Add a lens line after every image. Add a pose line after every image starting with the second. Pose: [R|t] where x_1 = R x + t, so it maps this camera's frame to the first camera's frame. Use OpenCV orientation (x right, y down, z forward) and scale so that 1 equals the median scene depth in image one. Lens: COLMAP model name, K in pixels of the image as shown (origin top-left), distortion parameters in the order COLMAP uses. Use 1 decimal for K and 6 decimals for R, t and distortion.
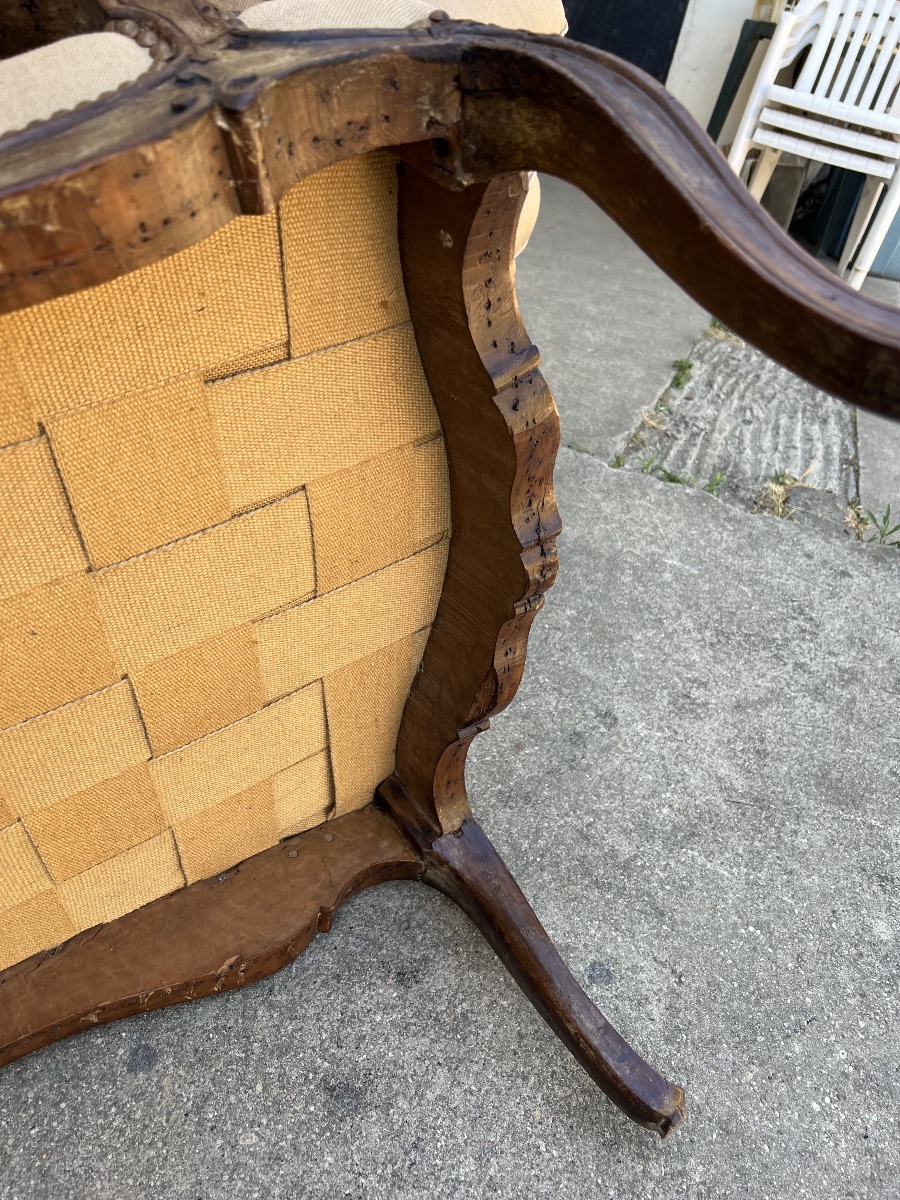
lens RADIAL K [[917.0, 0, 454.6], [0, 917.0, 590.8], [0, 0, 1]] dist [0.028647, -0.038660]
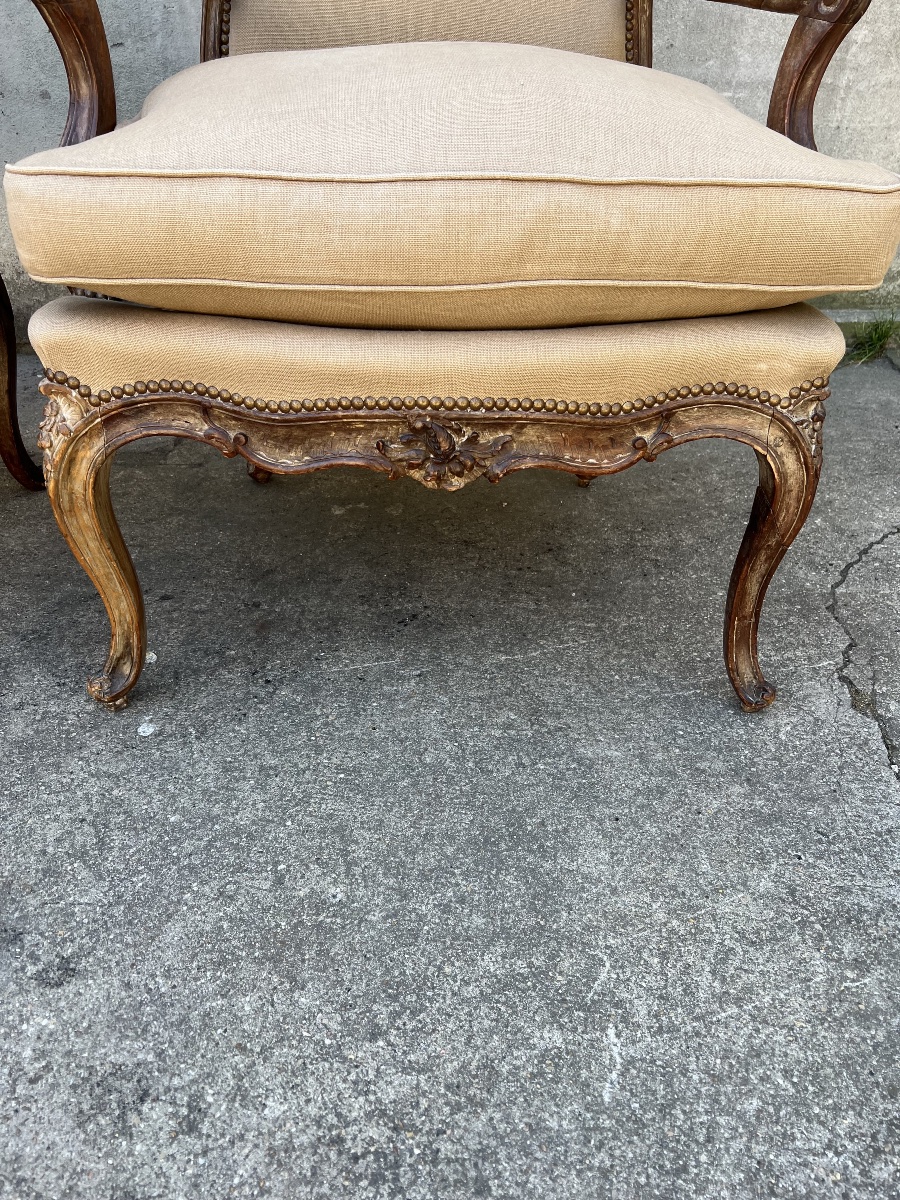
lens RADIAL K [[917.0, 0, 447.6], [0, 917.0, 602.9], [0, 0, 1]] dist [0.028647, -0.038660]
pose [[0.273756, 0.412851, -0.868684, 0.364681], [-0.538039, 0.814380, 0.217485, -0.185783], [0.797228, 0.407848, 0.445071, 0.441599]]
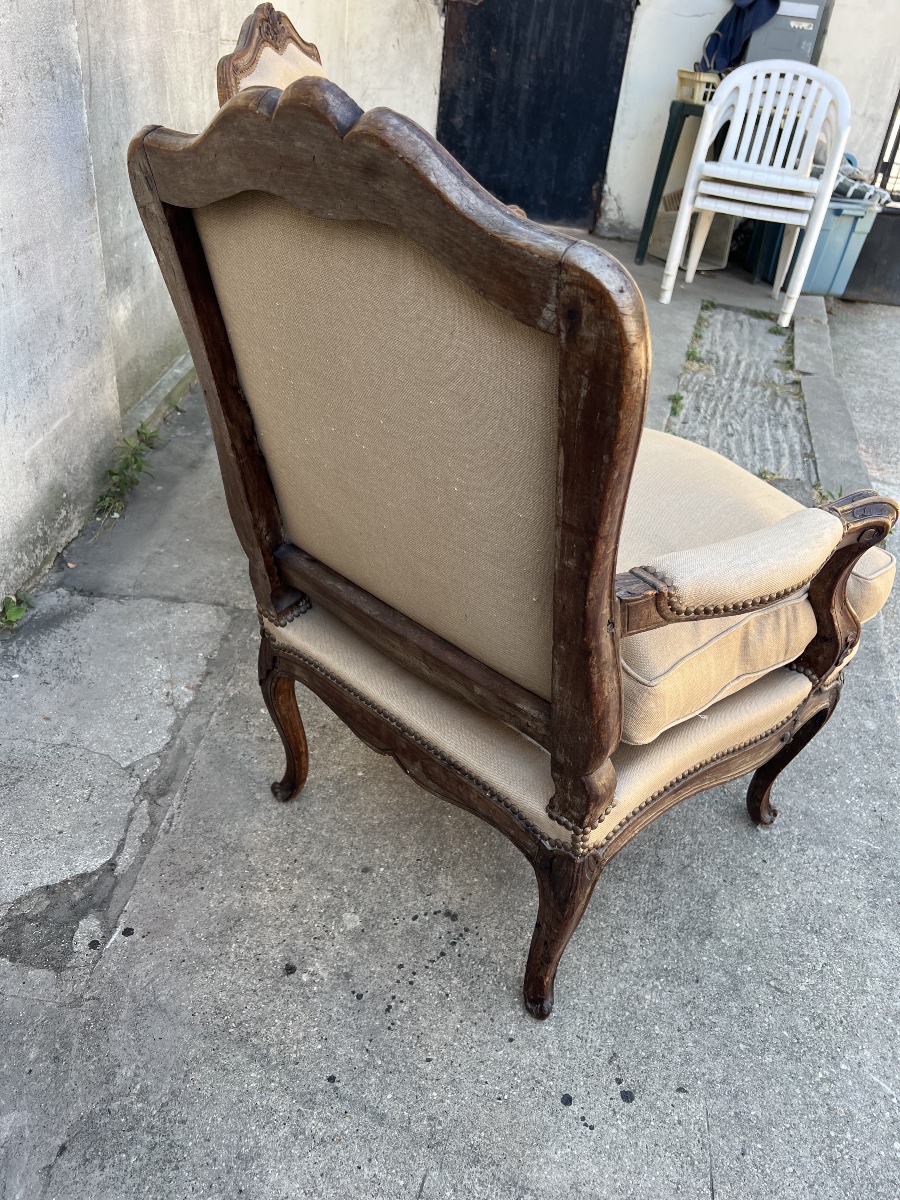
lens RADIAL K [[917.0, 0, 454.5], [0, 917.0, 598.5], [0, 0, 1]] dist [0.028647, -0.038660]
pose [[0.990598, -0.132647, 0.033482, -0.164244], [0.132915, 0.991110, -0.005877, 0.010158], [-0.032404, 0.010272, 0.999422, -0.345370]]
